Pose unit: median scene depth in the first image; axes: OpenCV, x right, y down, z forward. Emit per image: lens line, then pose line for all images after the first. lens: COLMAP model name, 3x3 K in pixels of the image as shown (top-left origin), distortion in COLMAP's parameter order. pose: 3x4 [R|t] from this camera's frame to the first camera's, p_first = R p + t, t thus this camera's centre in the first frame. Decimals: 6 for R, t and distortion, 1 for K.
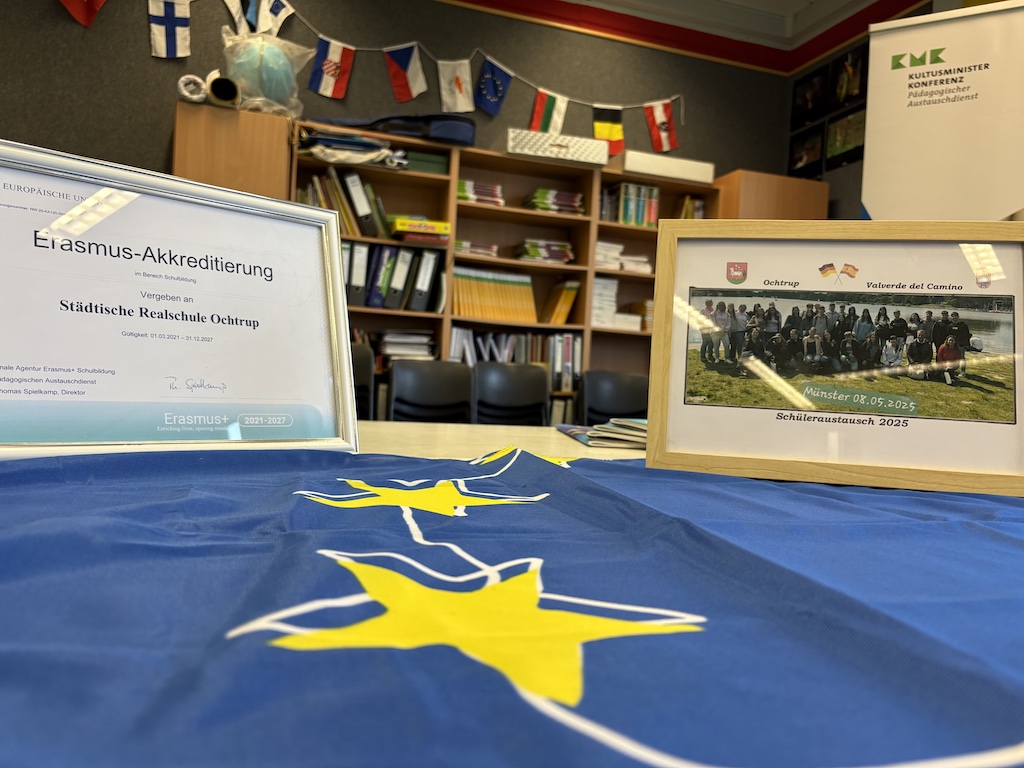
lens RADIAL K [[776.6, 0, 512.0], [0, 776.6, 384.0], [0, 0, 1]] dist [0.032697, -0.063598]
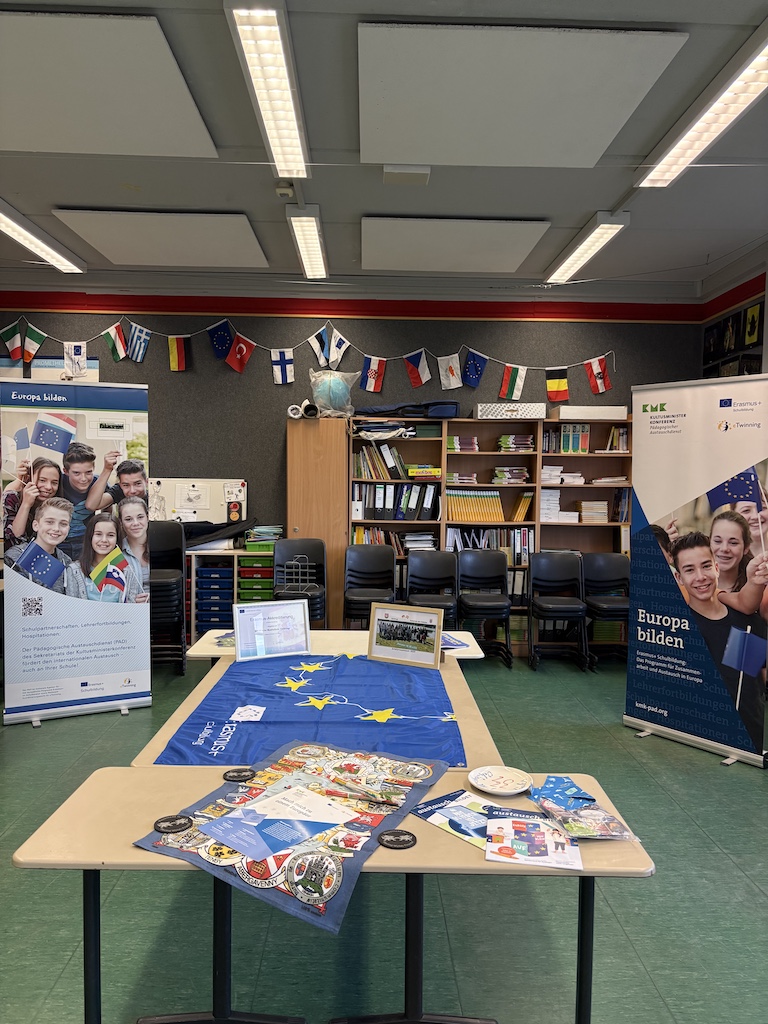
lens RADIAL K [[776.6, 0, 384.0], [0, 776.6, 512.0], [0, 0, 1]] dist [0.032697, -0.063598]
pose [[0.949850, -0.026623, -0.311569, 0.302839], [0.036818, 0.998960, 0.026886, -0.154856], [0.310530, -0.037009, 0.949843, -0.585599]]
